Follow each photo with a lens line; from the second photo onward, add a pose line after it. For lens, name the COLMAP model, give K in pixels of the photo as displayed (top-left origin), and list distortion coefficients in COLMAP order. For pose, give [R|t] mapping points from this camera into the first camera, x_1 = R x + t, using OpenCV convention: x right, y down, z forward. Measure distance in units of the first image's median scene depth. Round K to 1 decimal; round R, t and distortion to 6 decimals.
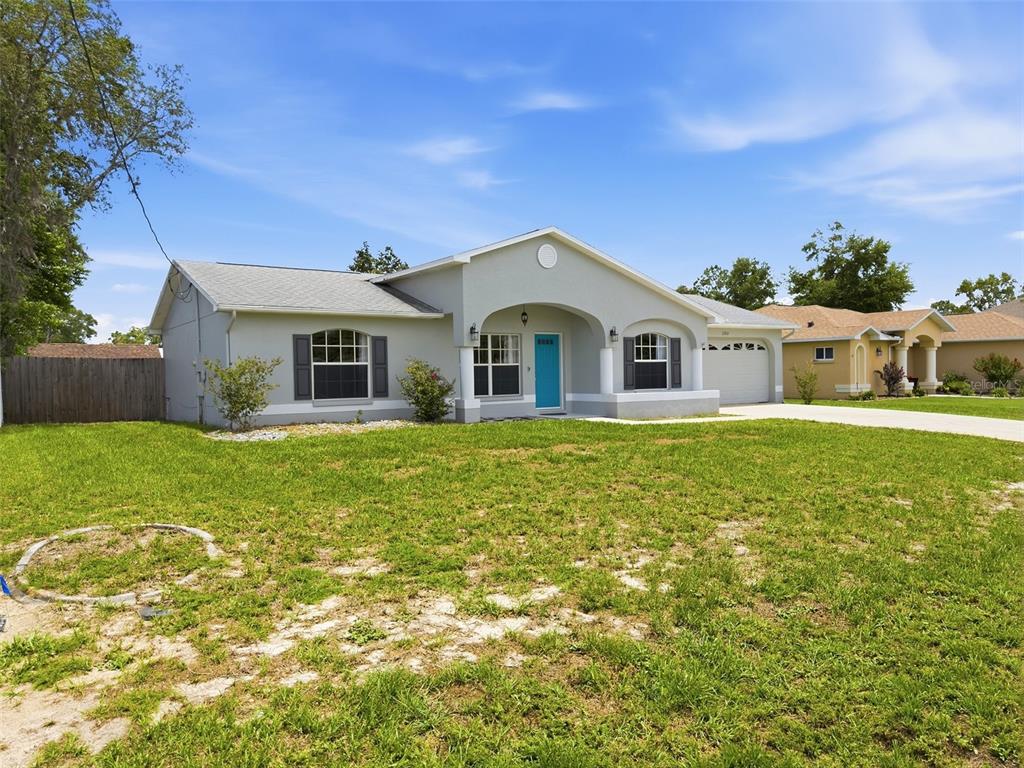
lens RADIAL K [[746.1, 0, 519.3], [0, 746.1, 385.0], [0, 0, 1]] dist [0.035295, -0.004999]
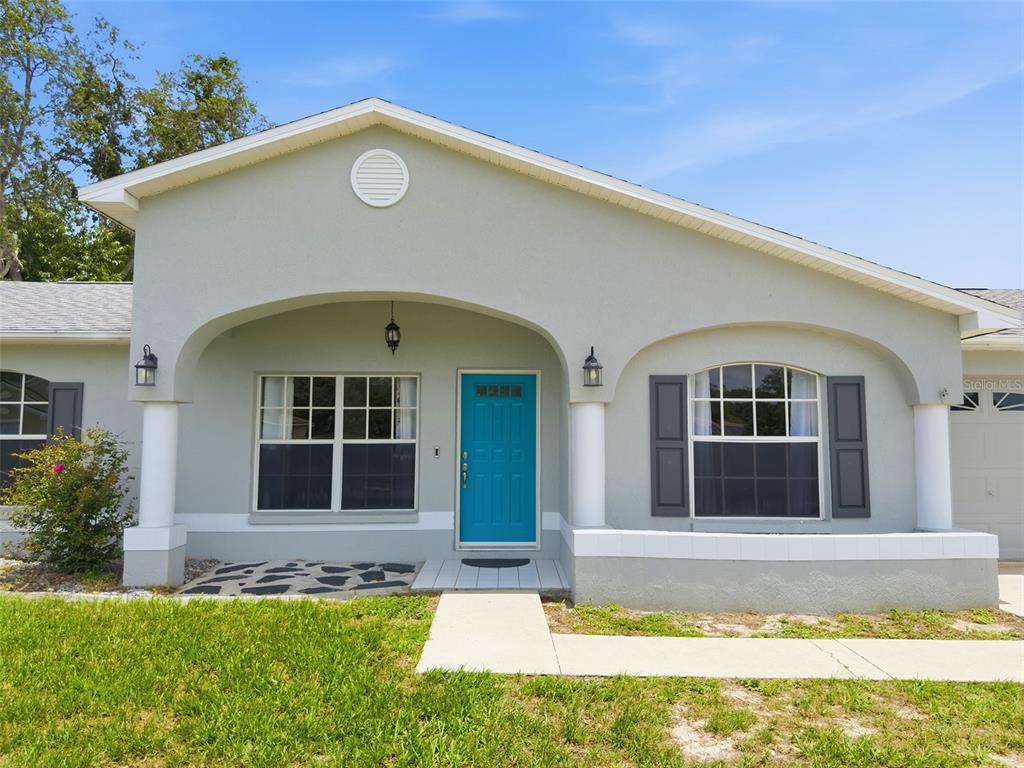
lens RADIAL K [[746.1, 0, 519.3], [0, 746.1, 385.0], [0, 0, 1]] dist [0.035295, -0.004999]
pose [[0.829862, -0.023373, -0.557479, 0.292977], [-0.029450, 0.995895, -0.085593, -0.024459], [0.557191, 0.087449, 0.825767, 0.643579]]
